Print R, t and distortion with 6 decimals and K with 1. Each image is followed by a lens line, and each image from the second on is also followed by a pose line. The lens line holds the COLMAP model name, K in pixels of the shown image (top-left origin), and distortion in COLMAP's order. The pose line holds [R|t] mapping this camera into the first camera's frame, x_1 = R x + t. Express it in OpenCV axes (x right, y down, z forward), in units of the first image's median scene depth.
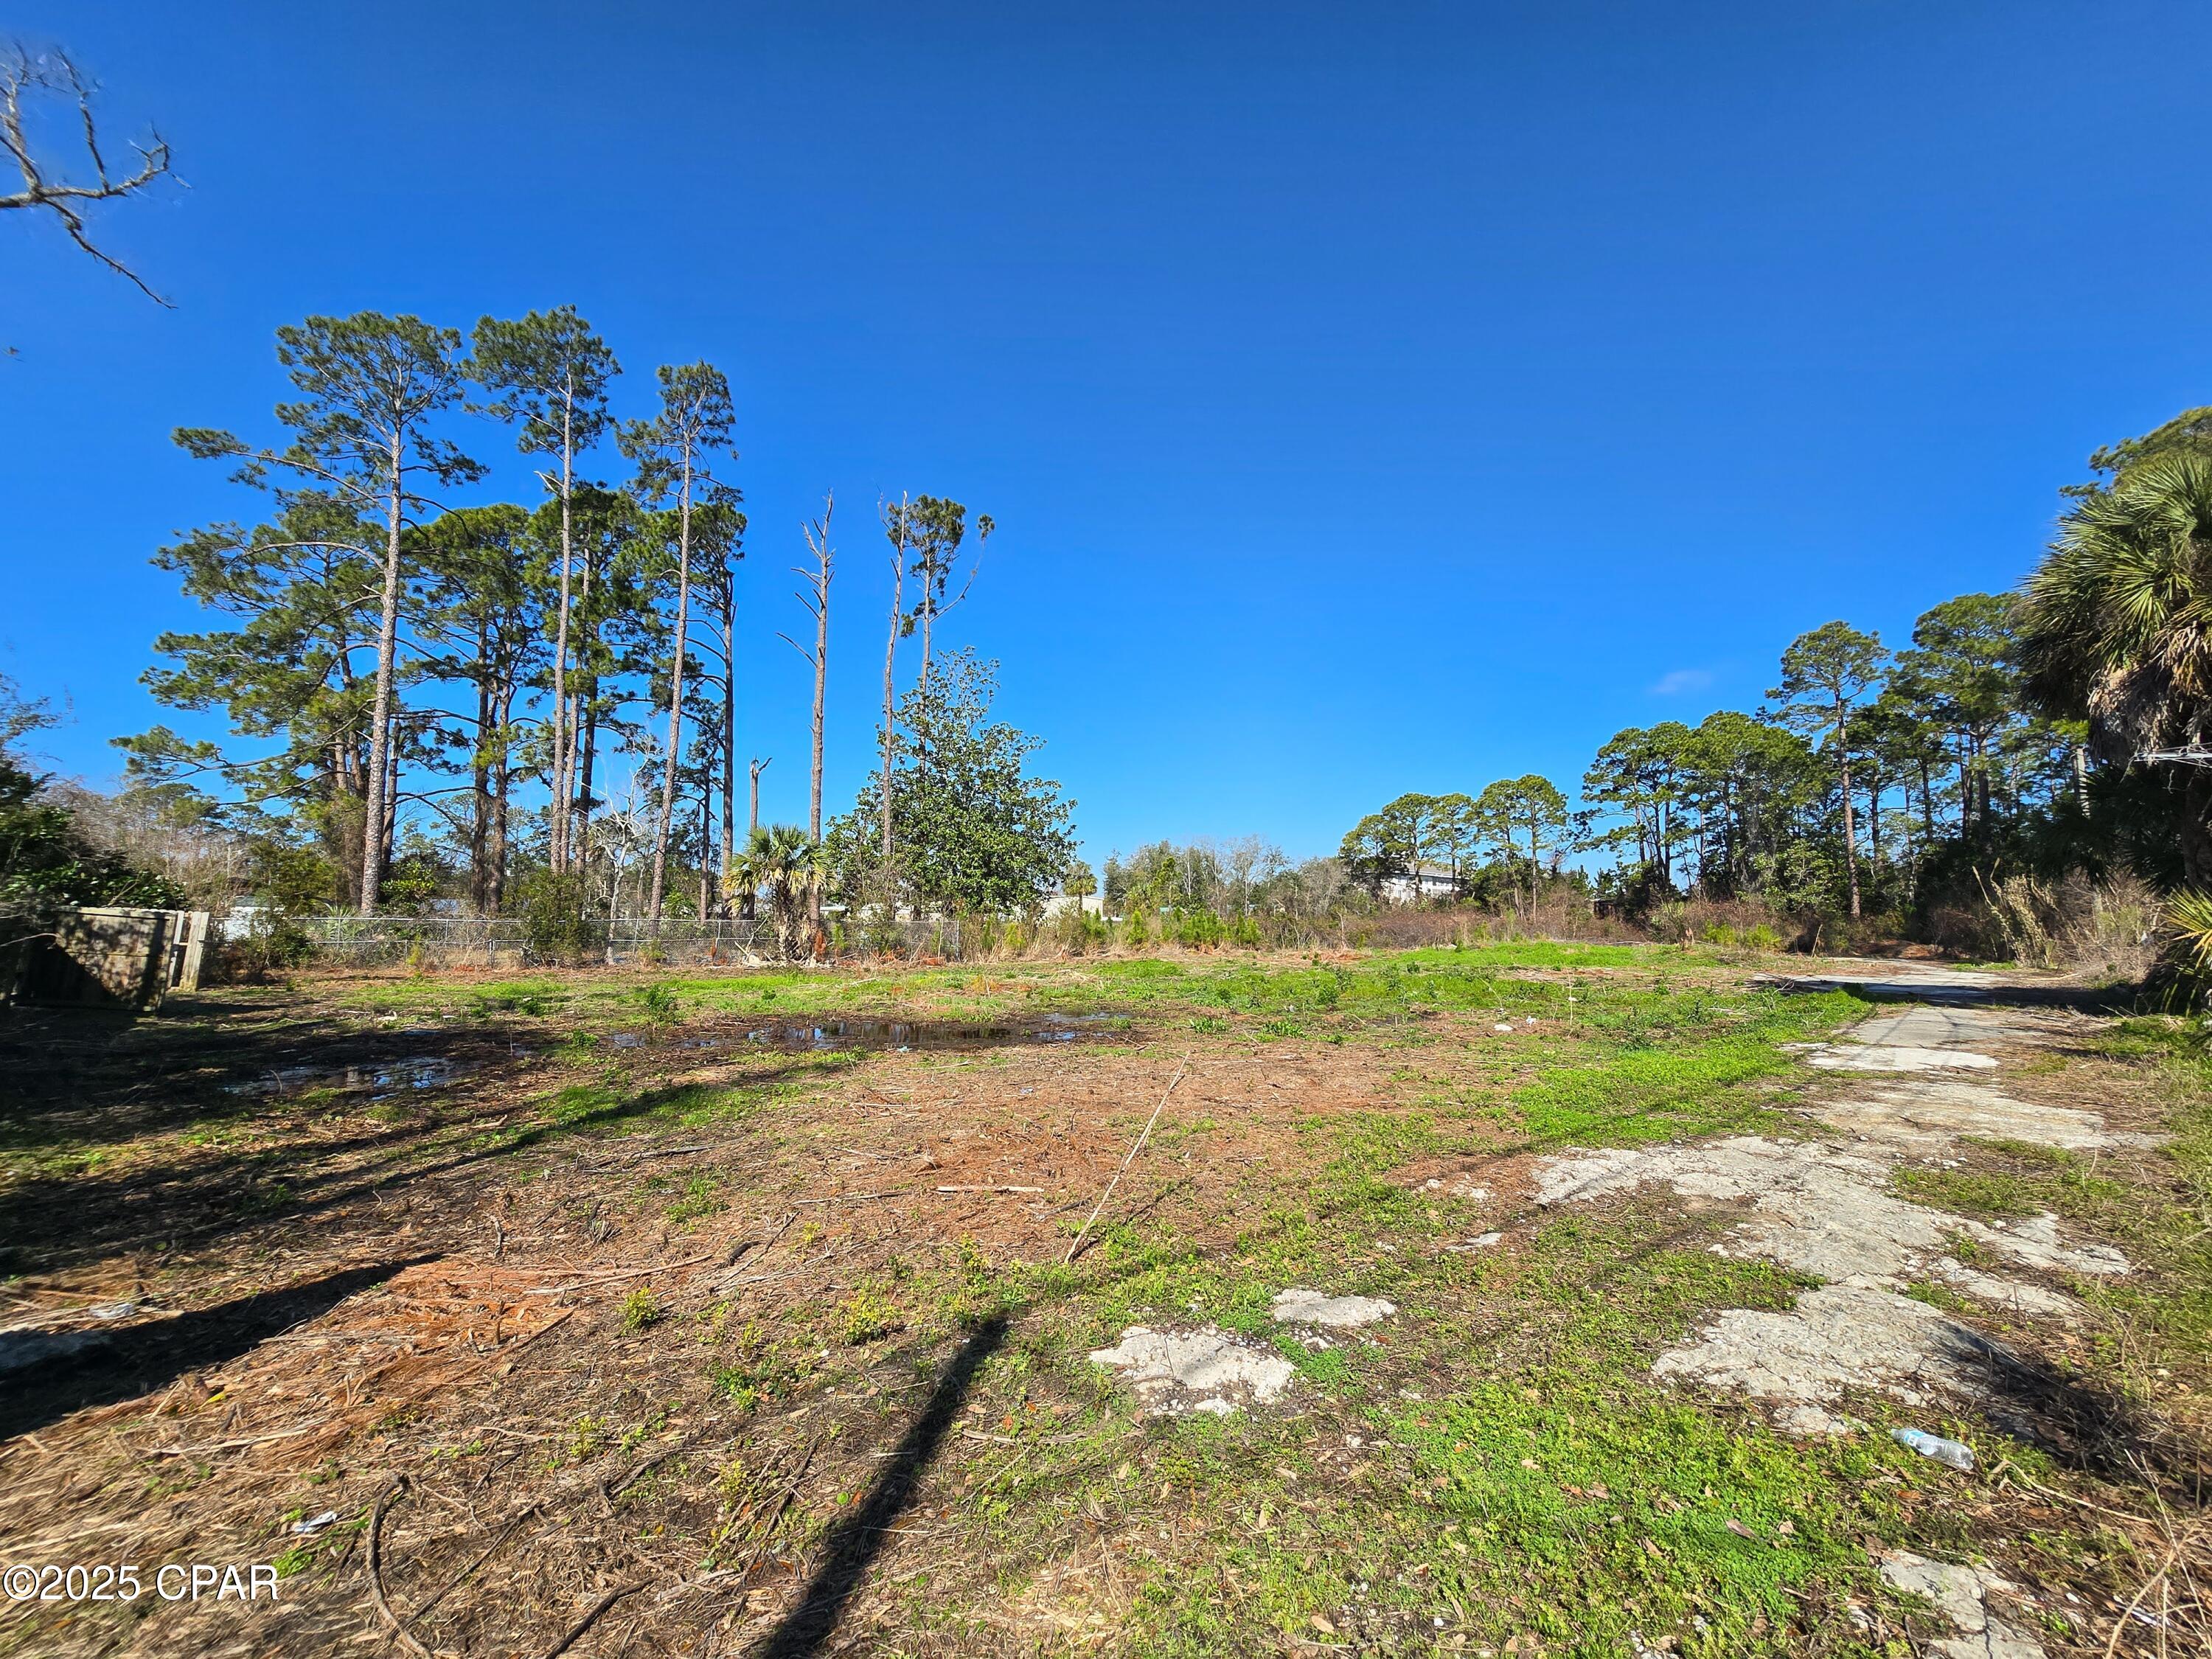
lens RADIAL K [[895.9, 0, 1110.5], [0, 895.9, 840.7], [0, 0, 1]] dist [-0.001101, 0.000118]
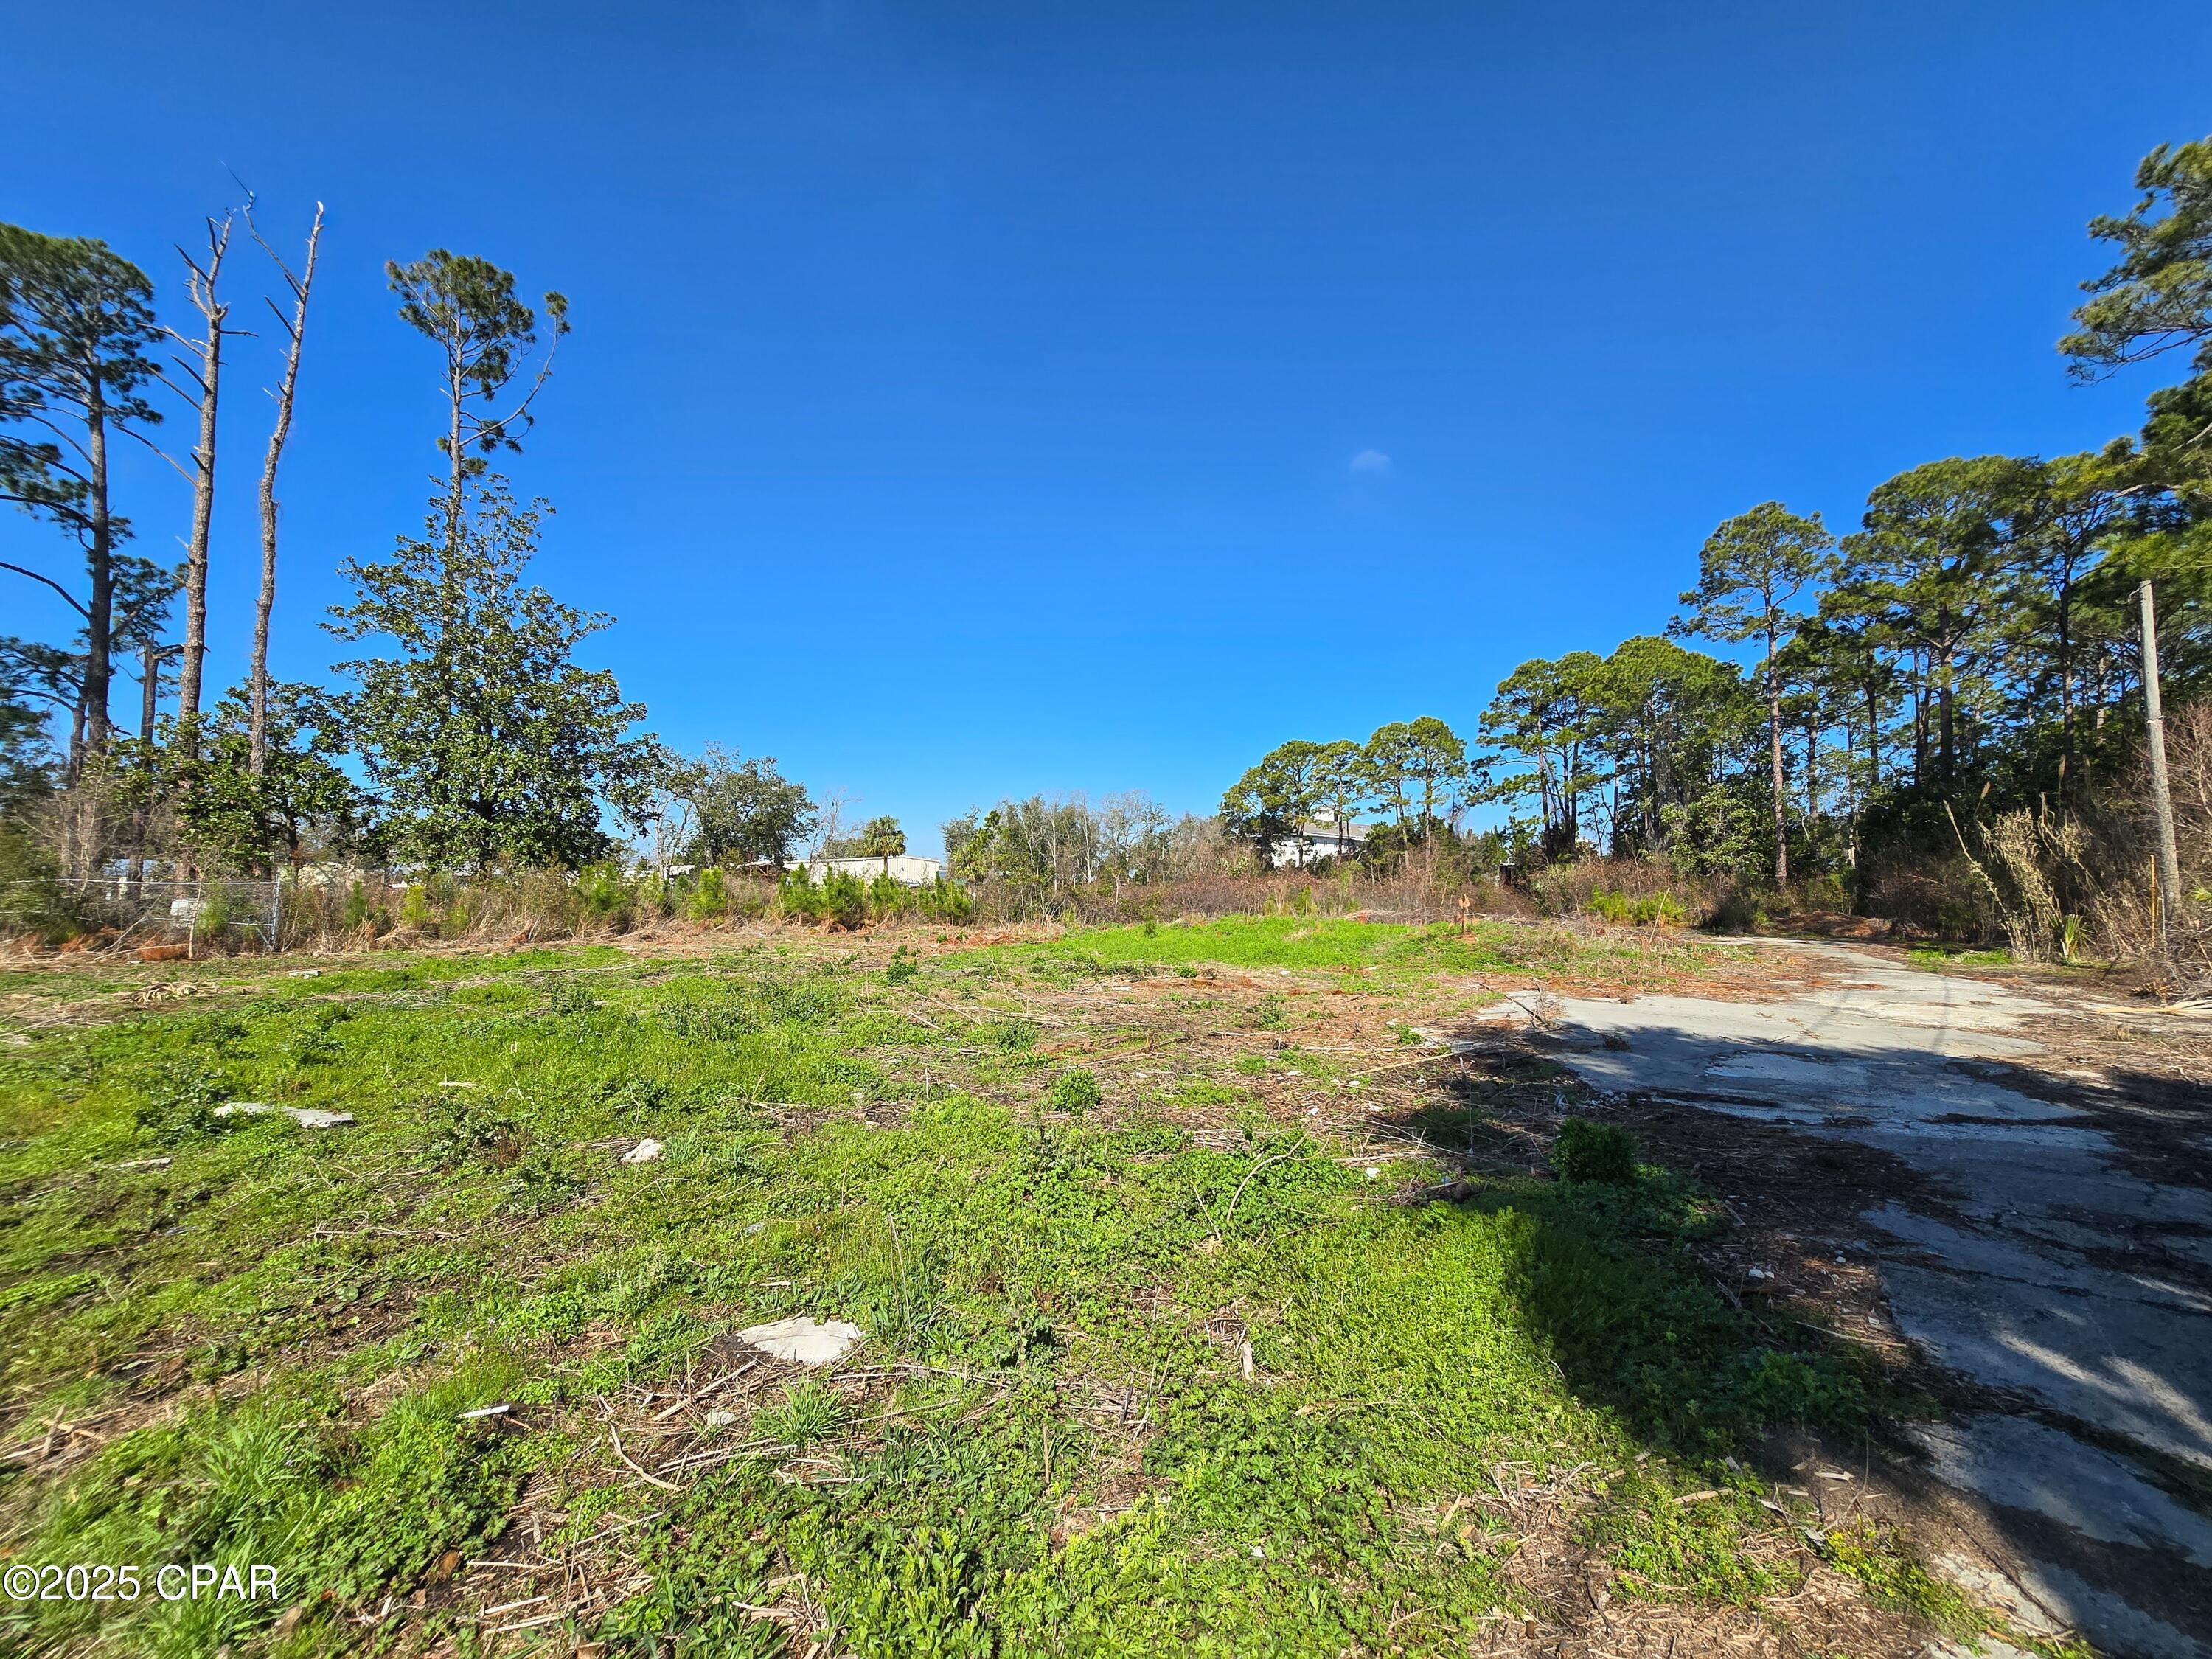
lens RADIAL K [[905.8, 0, 1102.2], [0, 905.8, 837.1], [0, 0, 1]] dist [0.001456, 0.000590]
pose [[0.999282, 0.002897, 0.037783, 0.164483], [-0.004140, 0.999452, 0.032847, 0.017886], [-0.037667, -0.032980, 0.998746, 0.182199]]
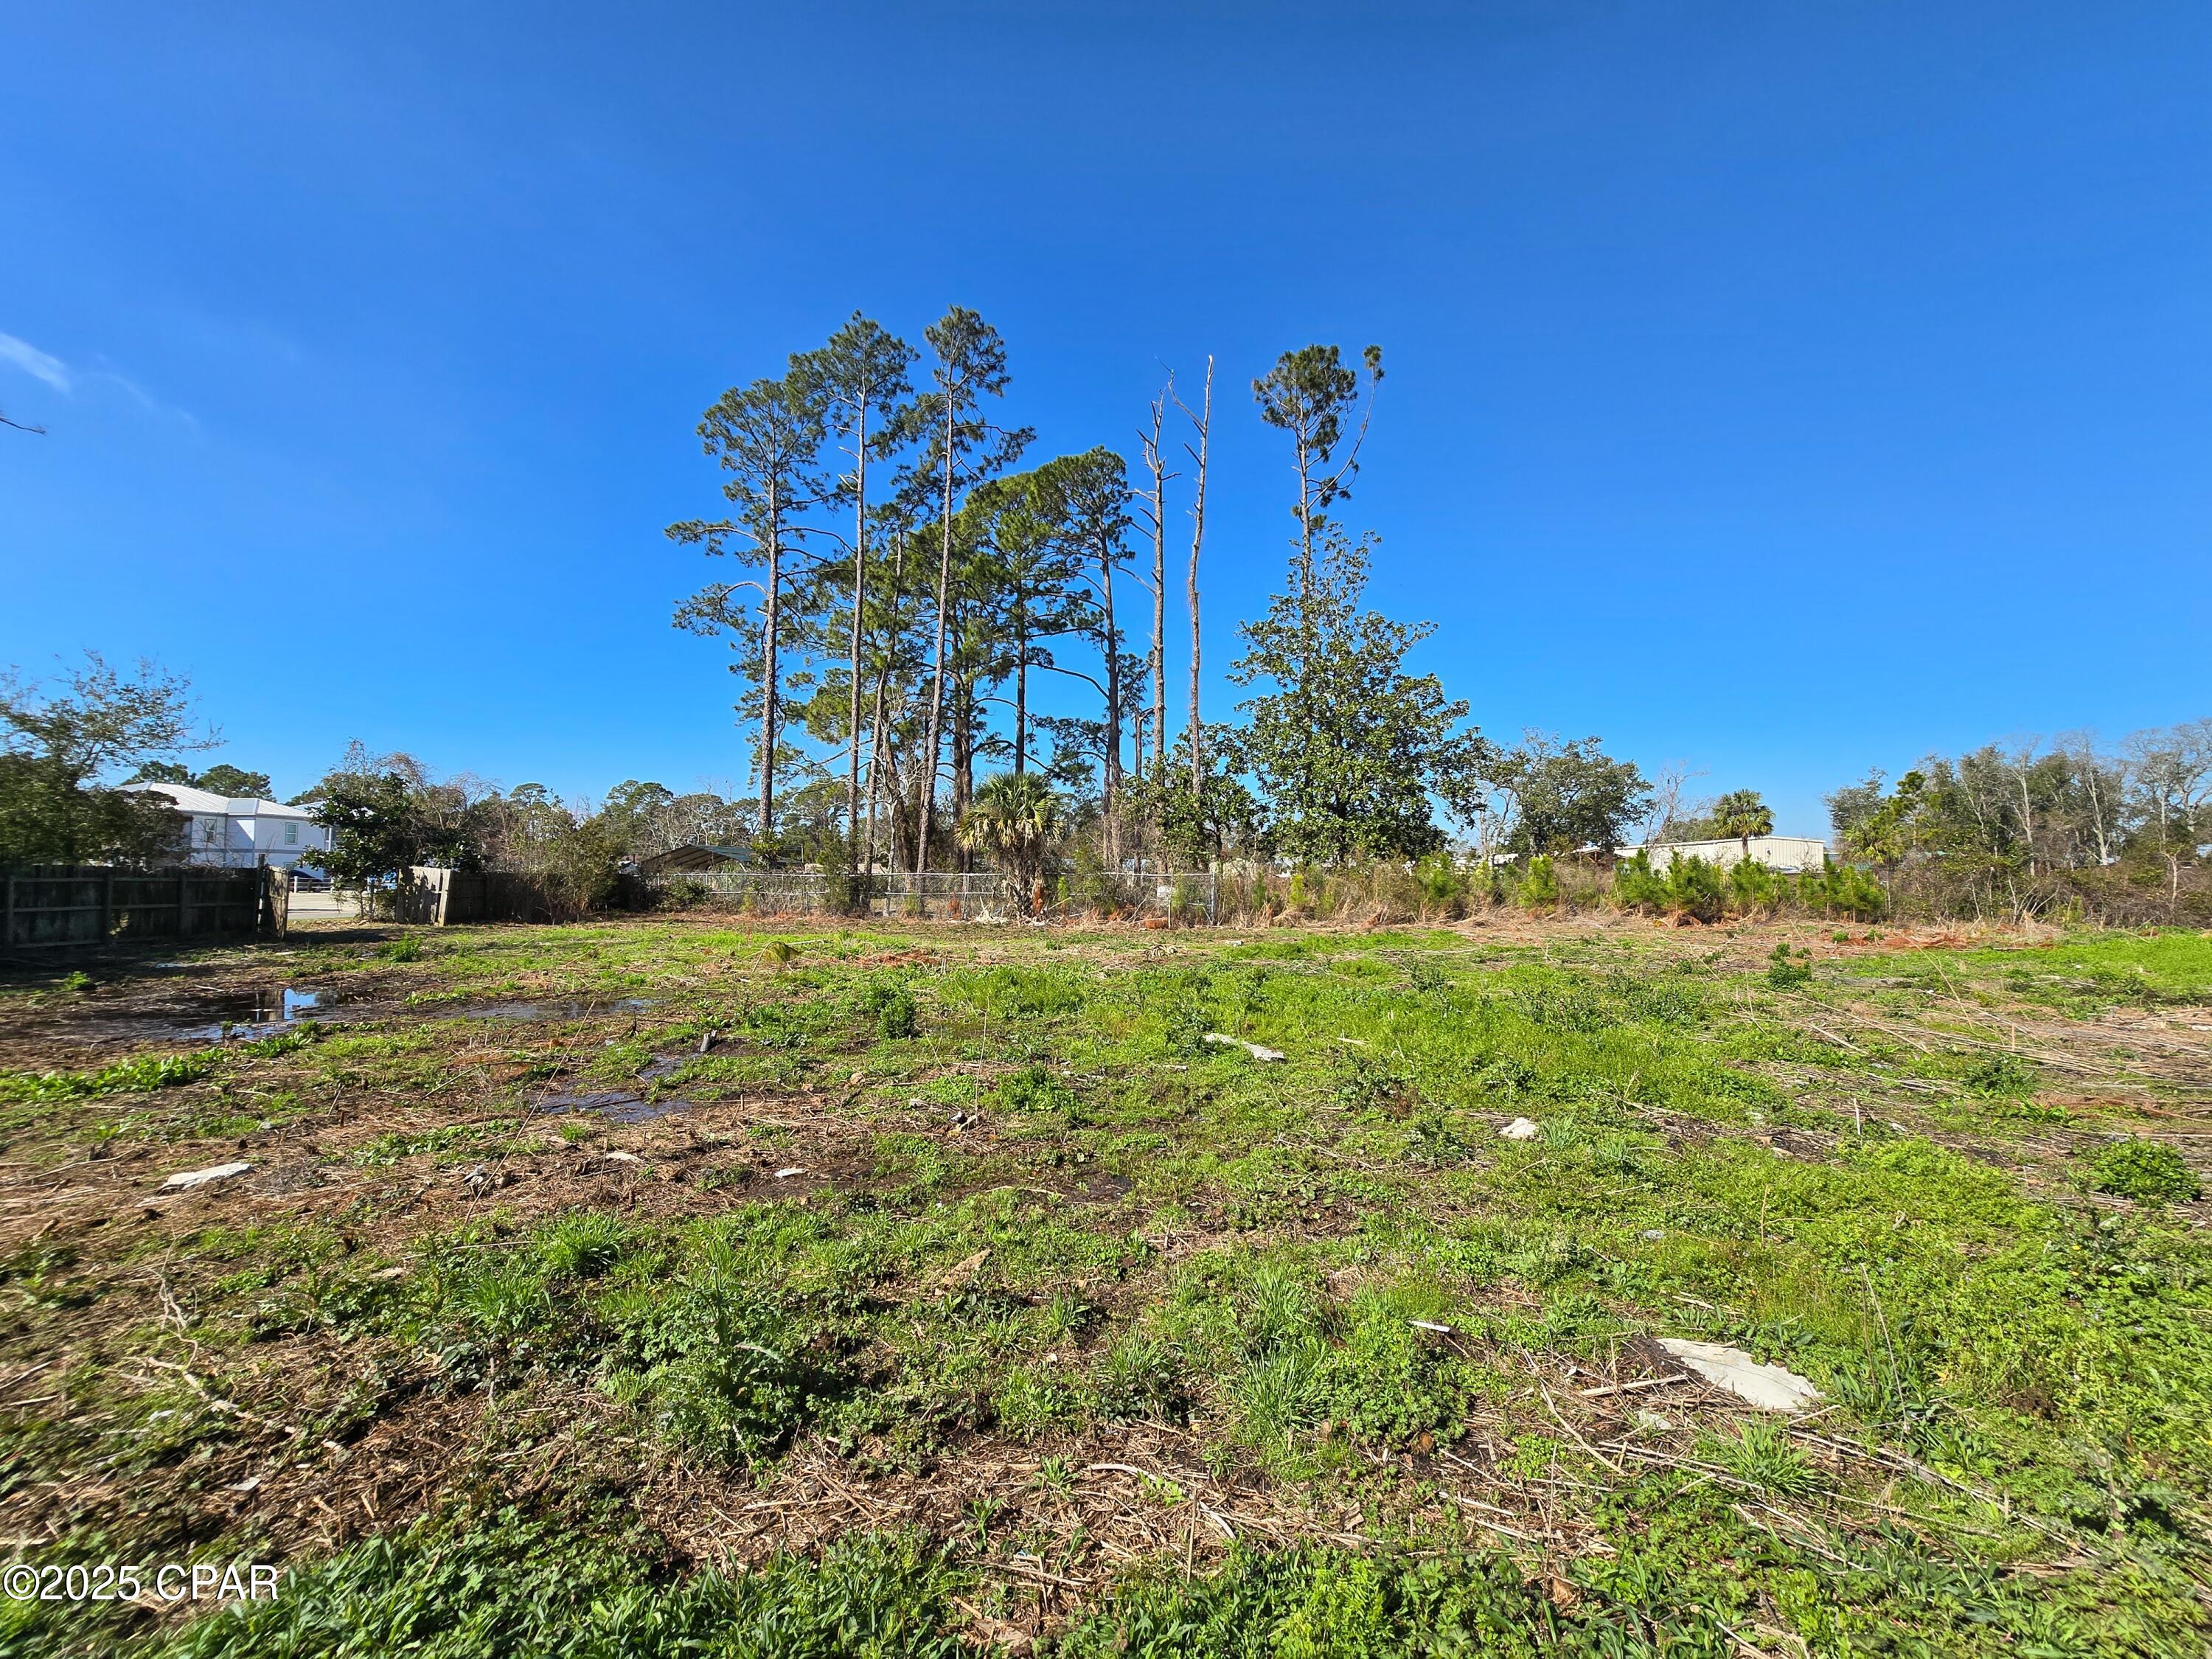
lens RADIAL K [[905.8, 0, 1102.2], [0, 905.8, 837.1], [0, 0, 1]] dist [0.001456, 0.000590]
pose [[0.693160, -0.036204, -0.719874, 0.159107], [0.068782, 0.997502, 0.016063, 0.017738], [0.717495, -0.060649, 0.693919, 0.177486]]
